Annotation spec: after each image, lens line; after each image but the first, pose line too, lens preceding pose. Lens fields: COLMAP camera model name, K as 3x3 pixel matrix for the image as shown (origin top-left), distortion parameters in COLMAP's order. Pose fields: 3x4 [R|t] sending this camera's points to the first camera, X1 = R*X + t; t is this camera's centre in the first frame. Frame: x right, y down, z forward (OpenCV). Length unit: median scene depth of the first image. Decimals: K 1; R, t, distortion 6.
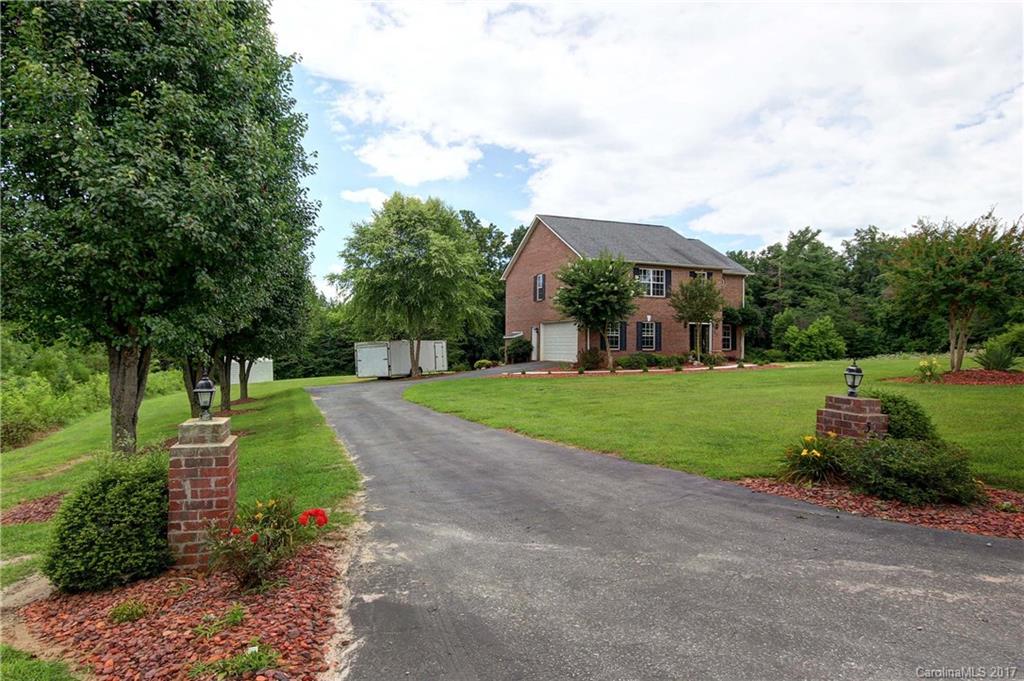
lens RADIAL K [[519.9, 0, 512.7], [0, 519.9, 343.8], [0, 0, 1]] dist [-0.001356, -0.000105]
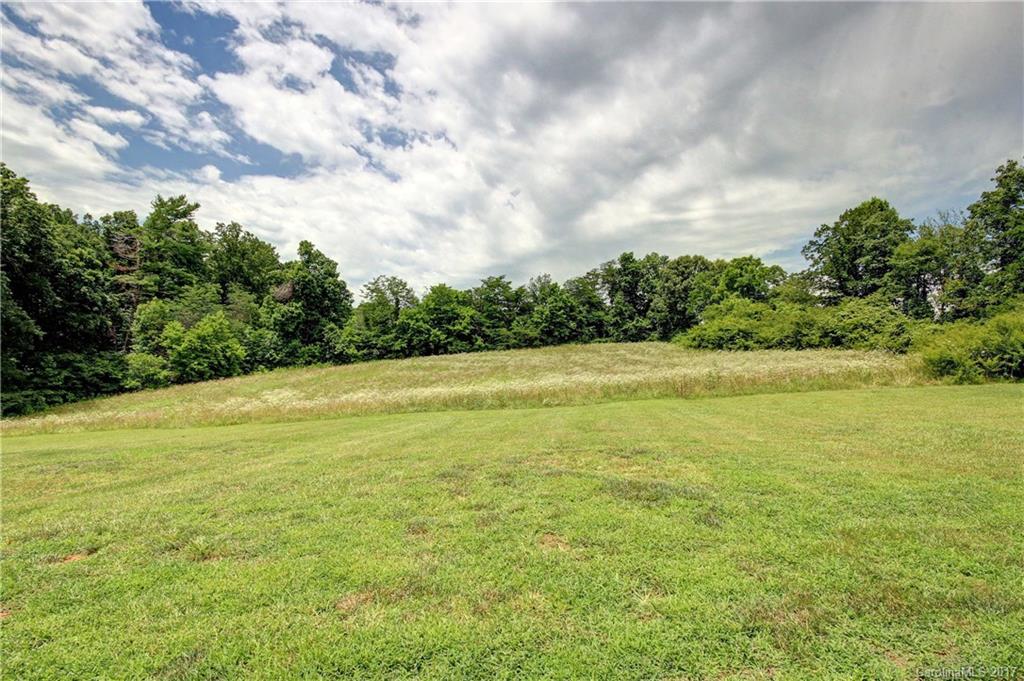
lens RADIAL K [[509.5, 0, 513.9], [0, 509.5, 343.2], [0, 0, 1]] dist [0.006937, 0.000415]
pose [[0.383858, 0.028387, 0.922956, 0.072976], [-0.017479, 0.999572, -0.023473, 0.003313], [-0.923227, -0.007122, 0.384190, 0.302189]]
